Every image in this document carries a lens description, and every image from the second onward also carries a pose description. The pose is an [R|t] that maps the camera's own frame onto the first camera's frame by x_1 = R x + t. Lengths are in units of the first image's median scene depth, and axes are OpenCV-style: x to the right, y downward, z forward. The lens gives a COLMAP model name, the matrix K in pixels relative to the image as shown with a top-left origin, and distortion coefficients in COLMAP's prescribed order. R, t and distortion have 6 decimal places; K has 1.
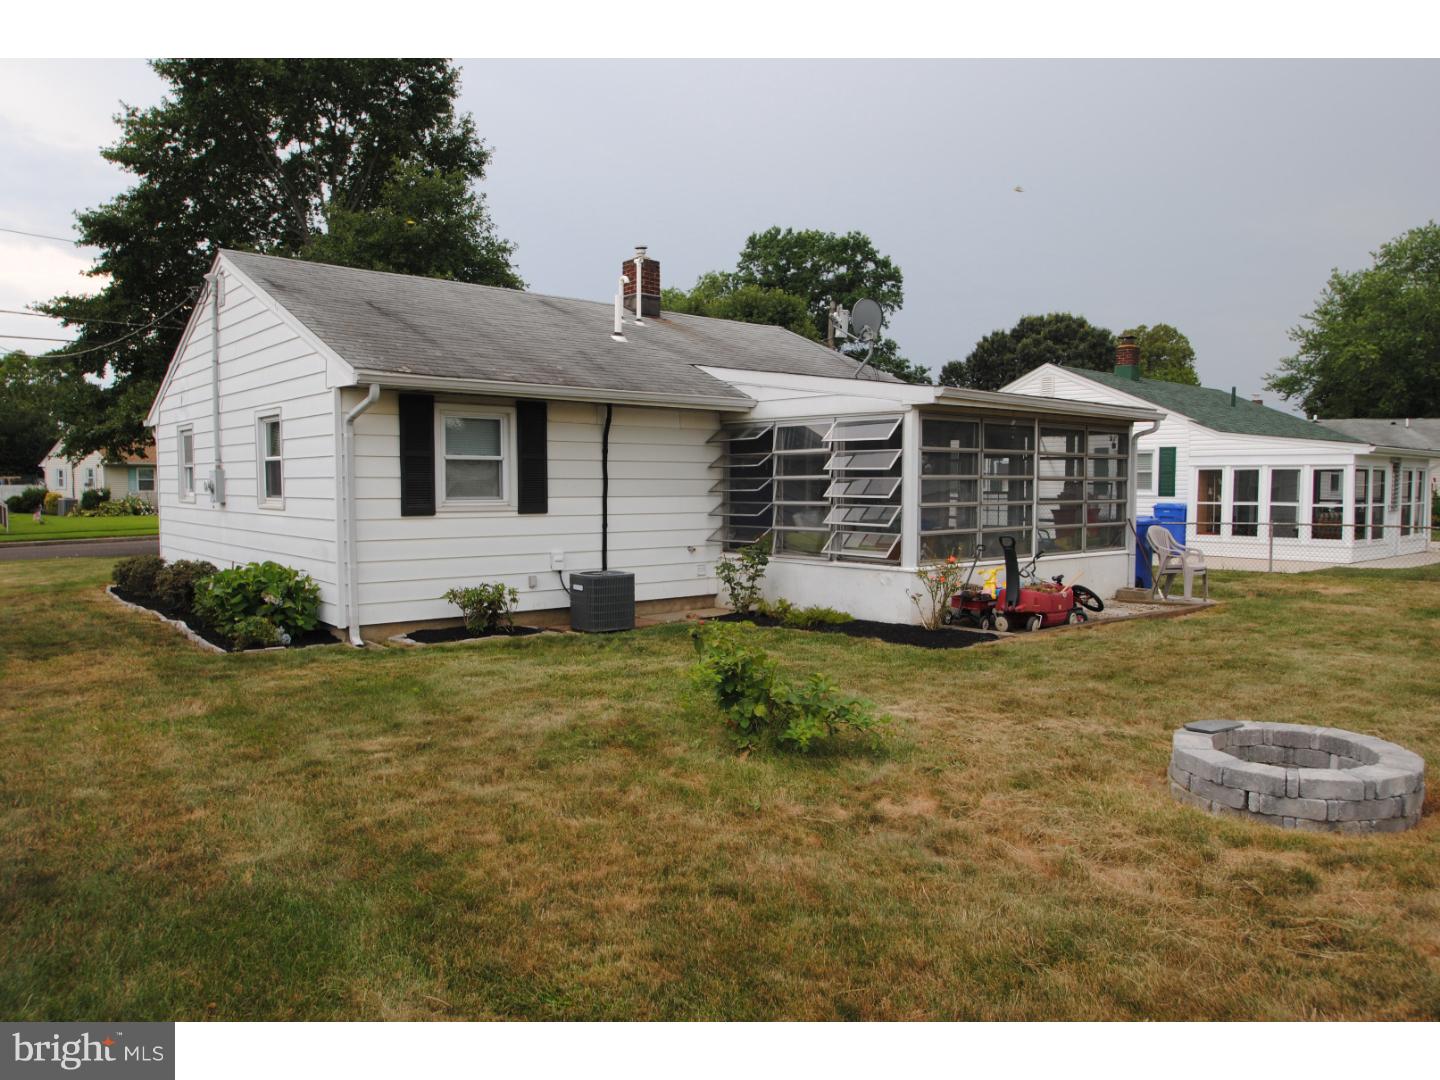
lens RADIAL K [[1013.8, 0, 720.0], [0, 1013.8, 540.0], [0, 0, 1]] dist [0.002308, 0.001245]
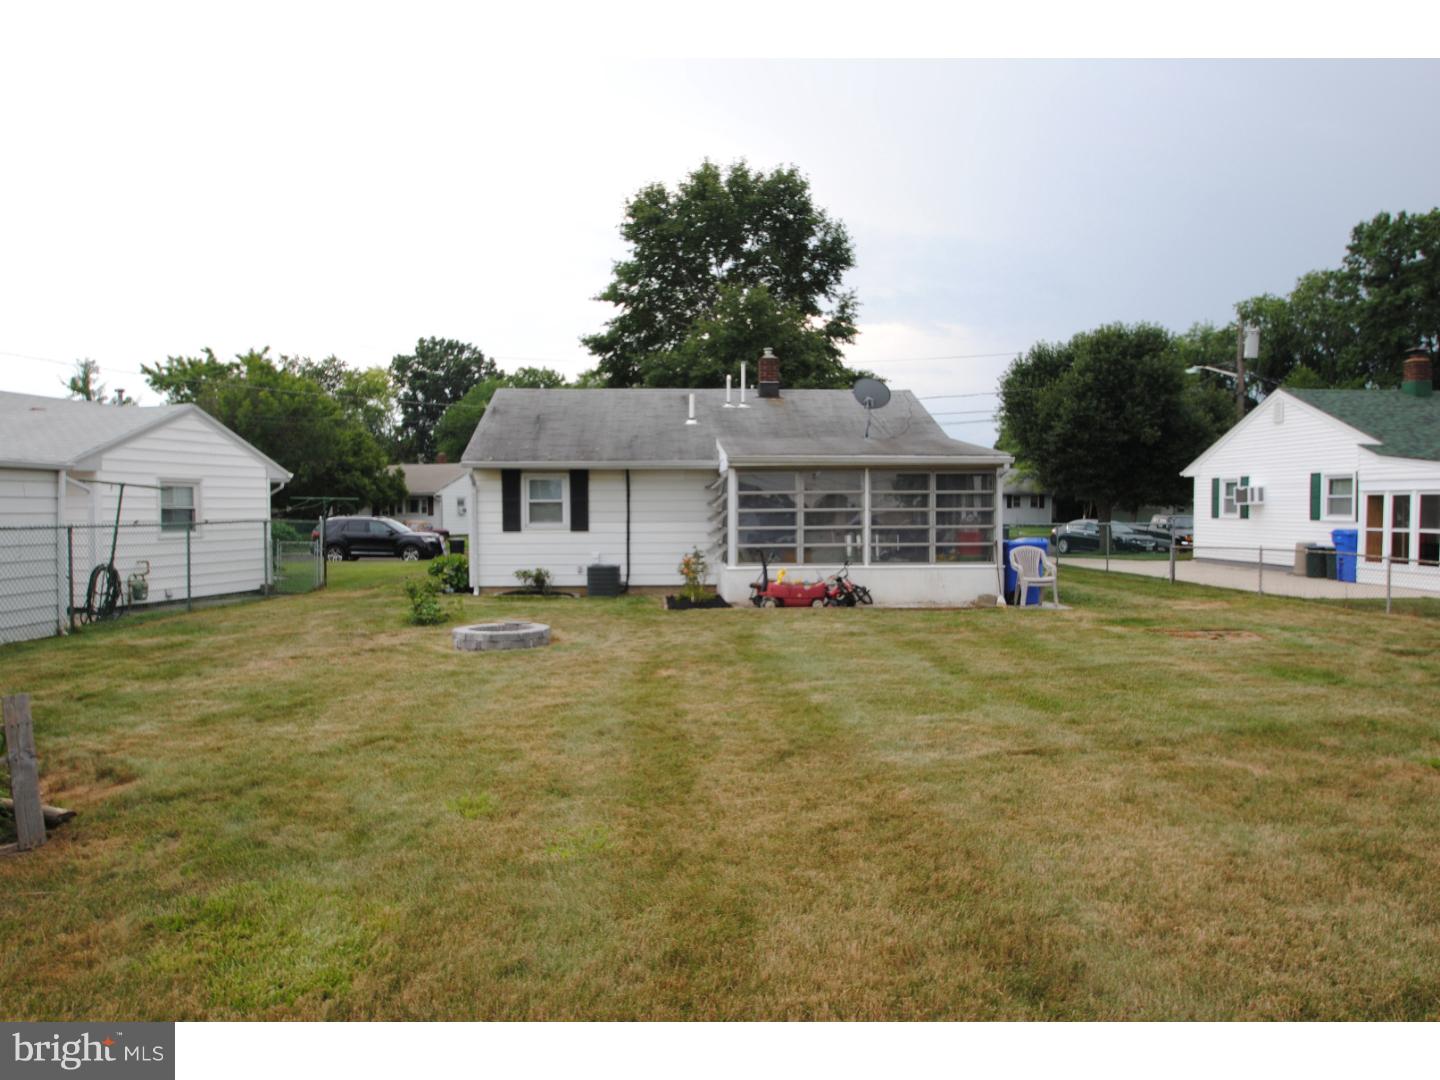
lens RADIAL K [[1013.8, 0, 720.0], [0, 1013.8, 540.0], [0, 0, 1]] dist [0.002308, 0.001245]
pose [[0.825269, 0.010458, -0.564642, 0.966730], [-0.025234, 0.999513, -0.018369, 0.015236], [0.564175, 0.029408, 0.825131, -0.322443]]
